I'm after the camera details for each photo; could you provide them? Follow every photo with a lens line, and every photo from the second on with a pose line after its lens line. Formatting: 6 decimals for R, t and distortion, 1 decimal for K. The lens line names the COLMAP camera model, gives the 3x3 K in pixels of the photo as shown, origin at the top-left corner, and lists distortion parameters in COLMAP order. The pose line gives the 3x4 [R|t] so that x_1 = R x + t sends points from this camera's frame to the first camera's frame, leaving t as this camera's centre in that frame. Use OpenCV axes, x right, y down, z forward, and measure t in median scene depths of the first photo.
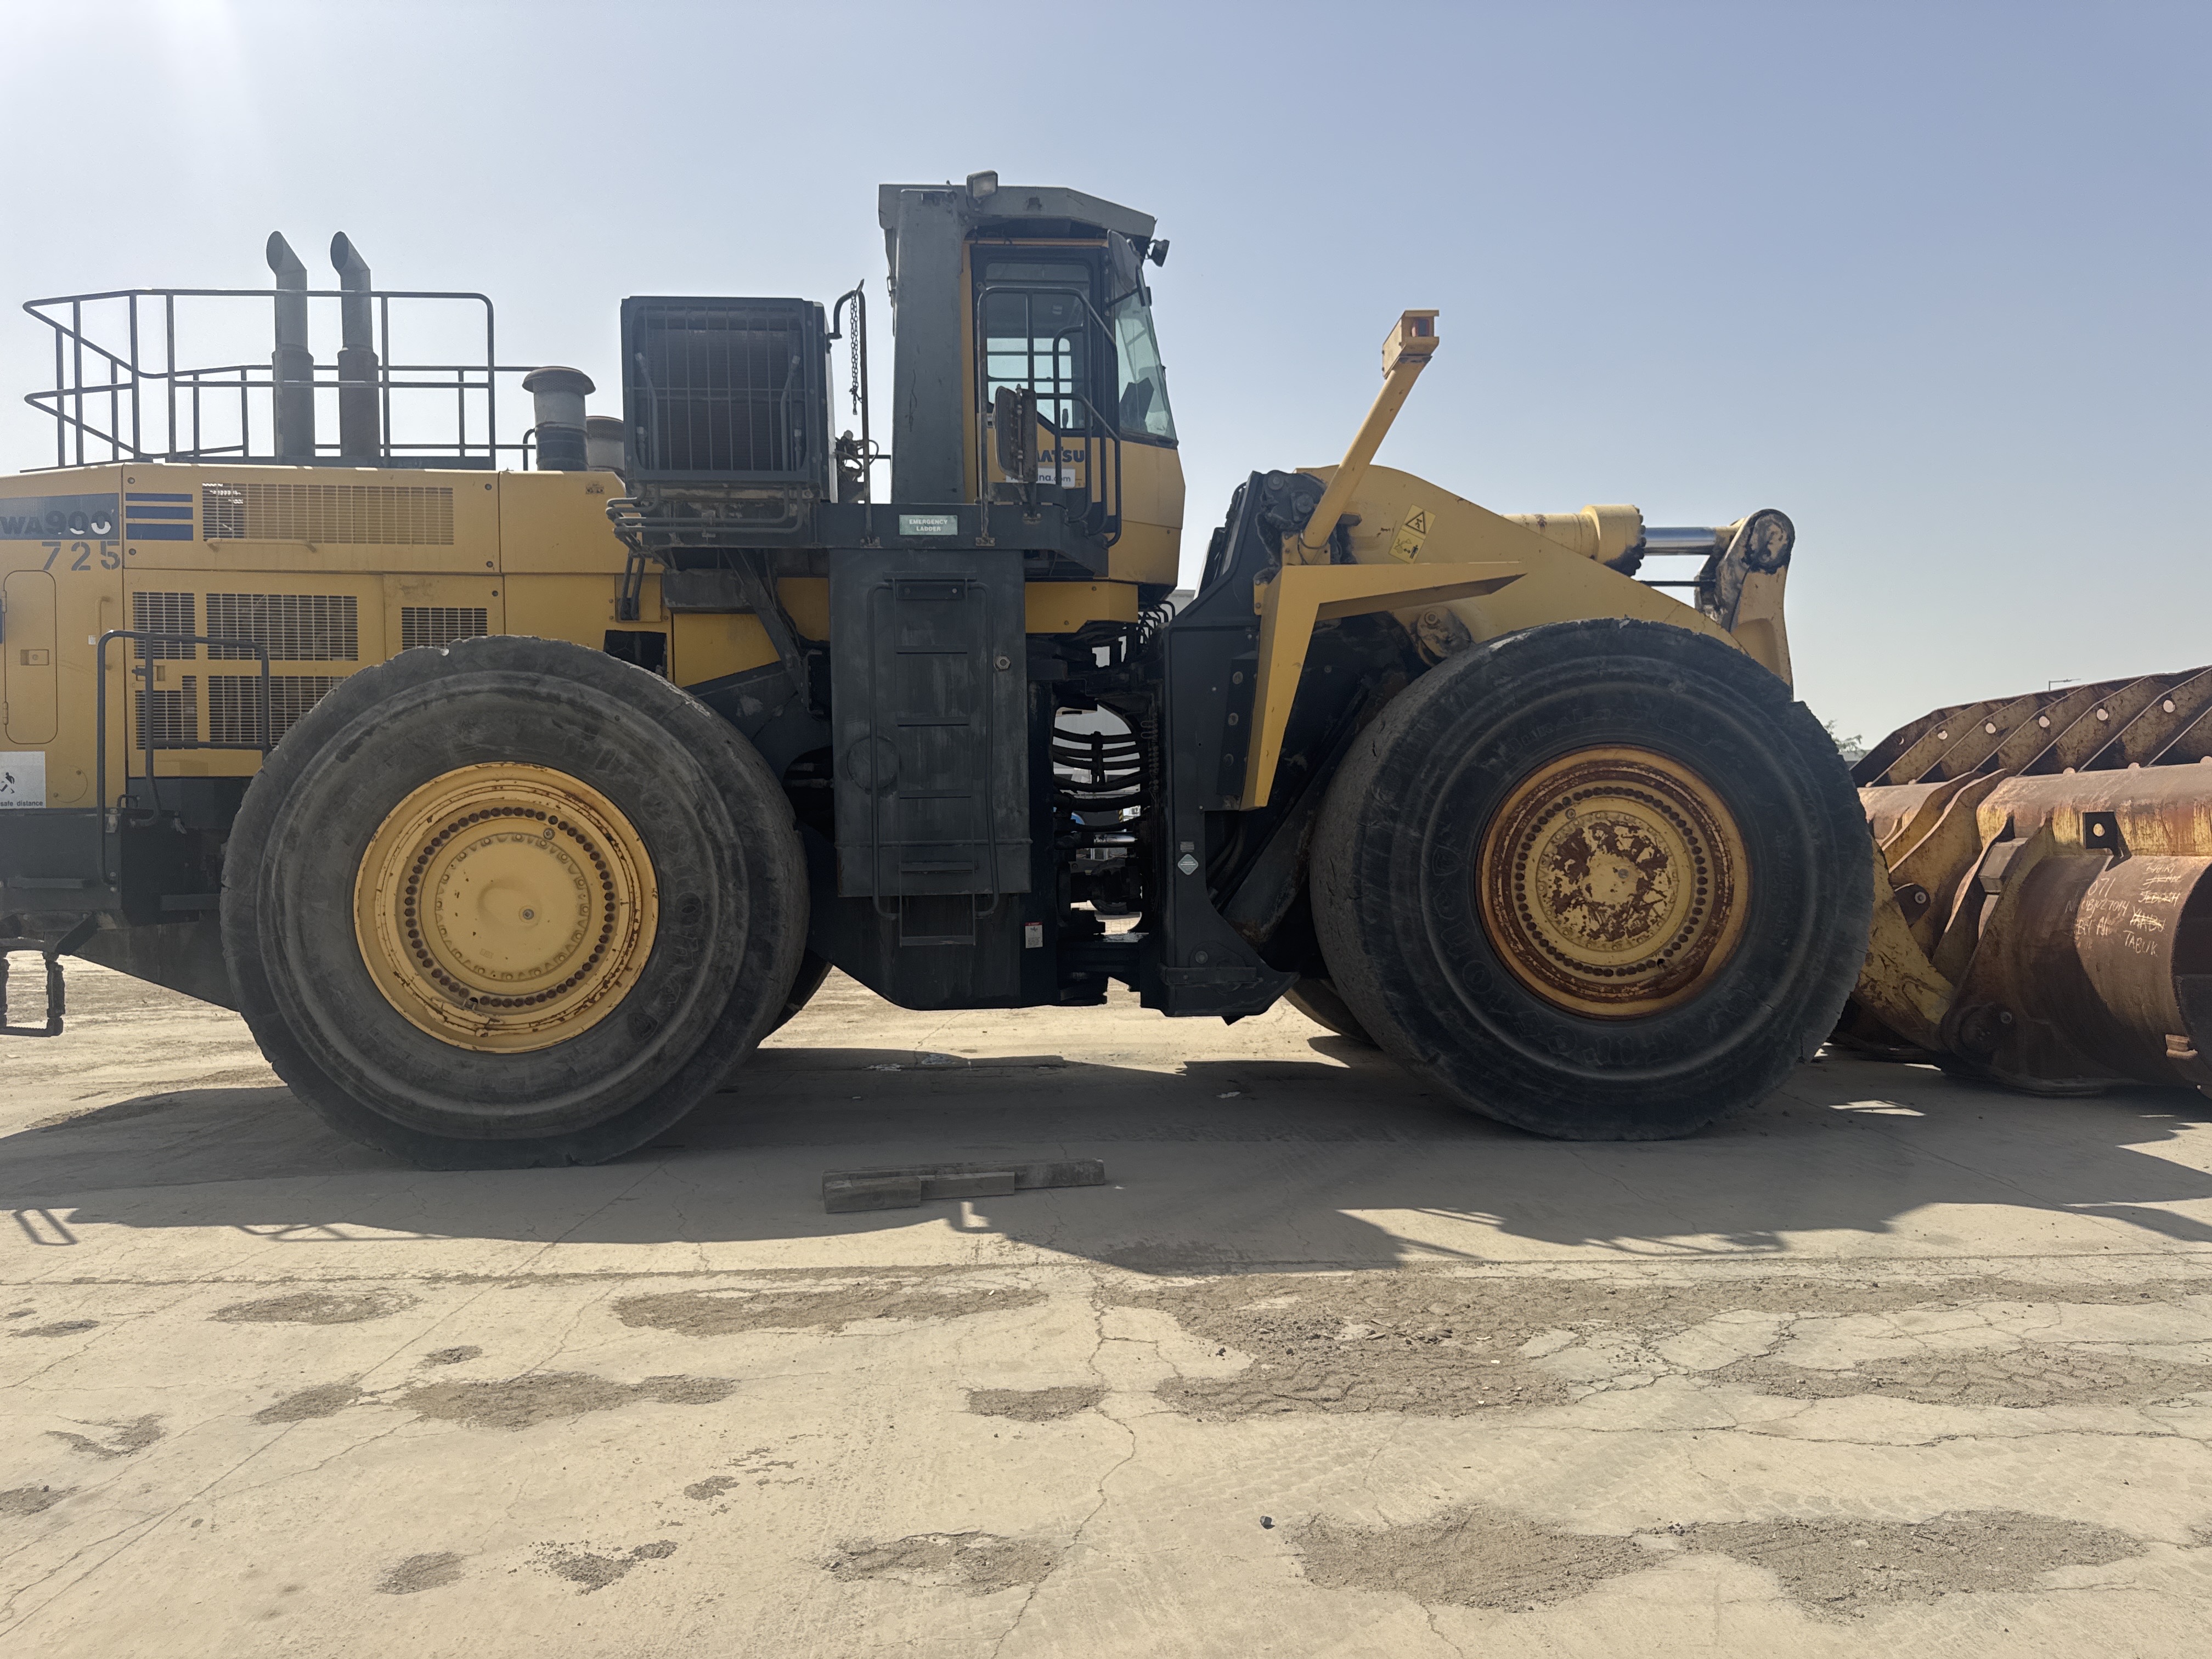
lens RADIAL K [[1537.6, 0, 1099.6], [0, 1537.6, 841.6], [0, 0, 1]] dist [-0.006731, -0.004710]
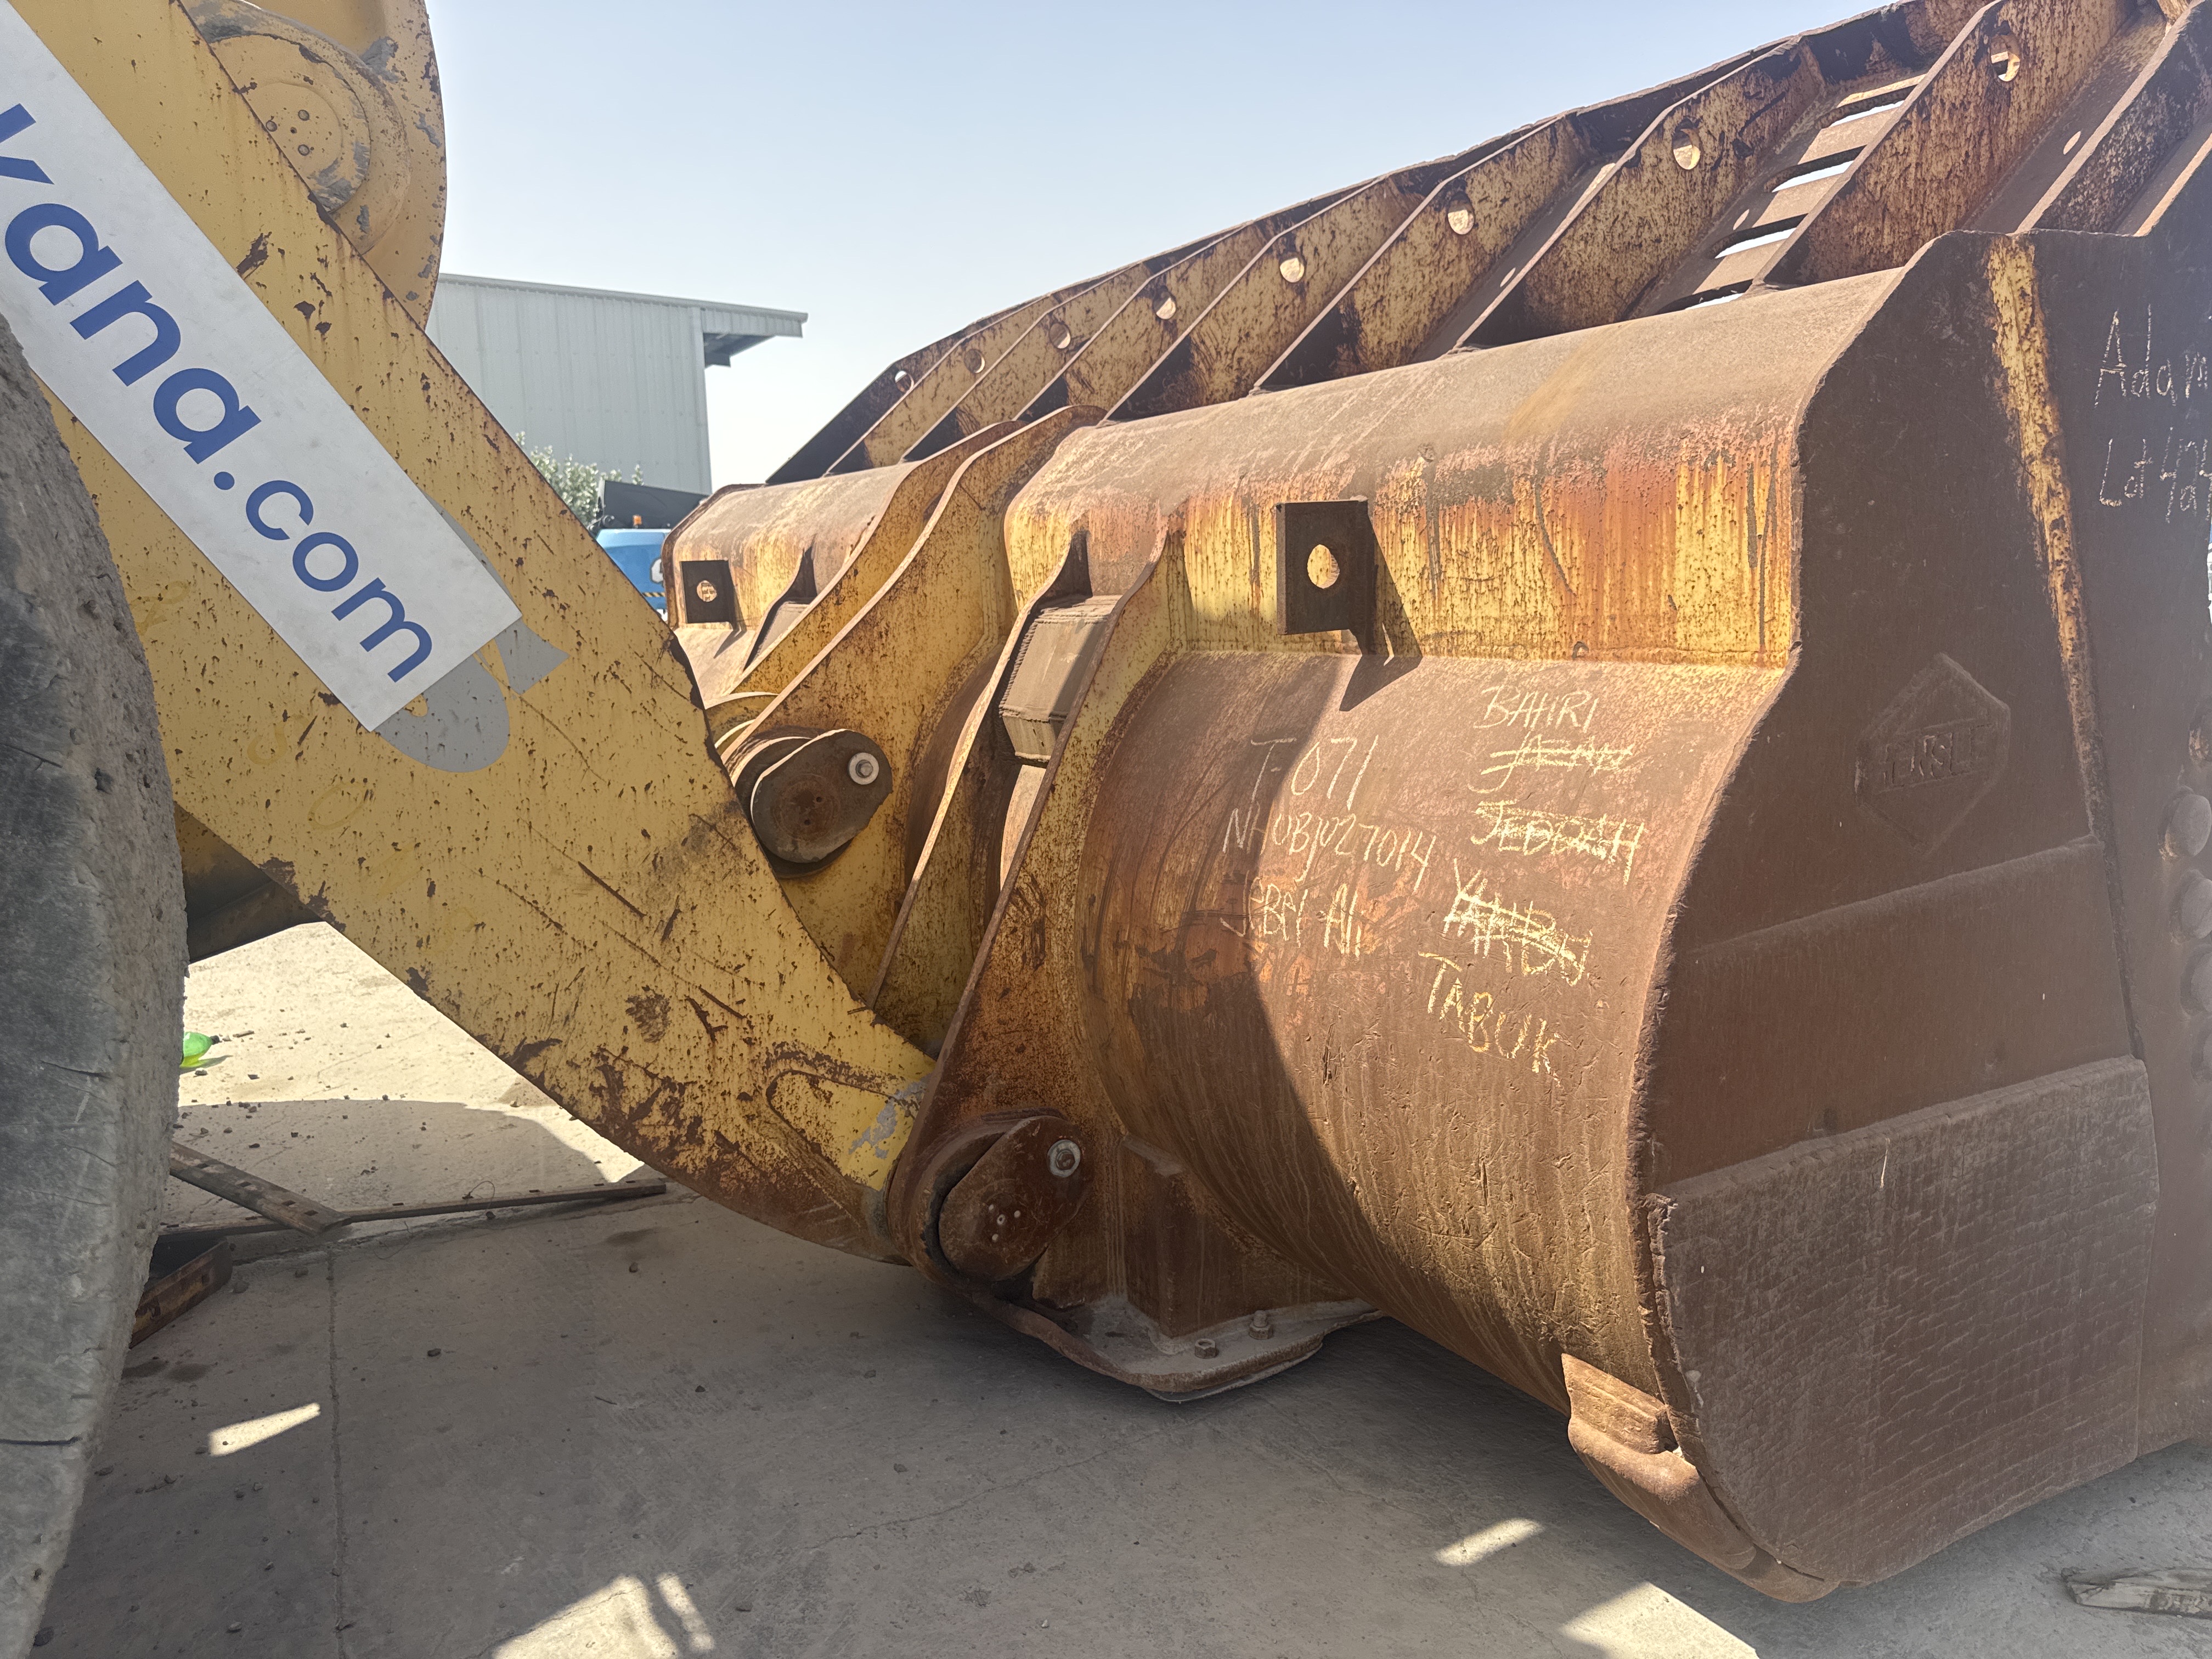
lens RADIAL K [[1544.9, 0, 1106.0], [0, 1544.9, 829.5], [0, 0, 1]] dist [0.142968, -0.001236]
pose [[0.872247, -0.085297, 0.481569, 0.445298], [0.011895, 0.988082, 0.153468, -0.003926], [-0.488920, -0.128133, 0.862867, 0.719003]]
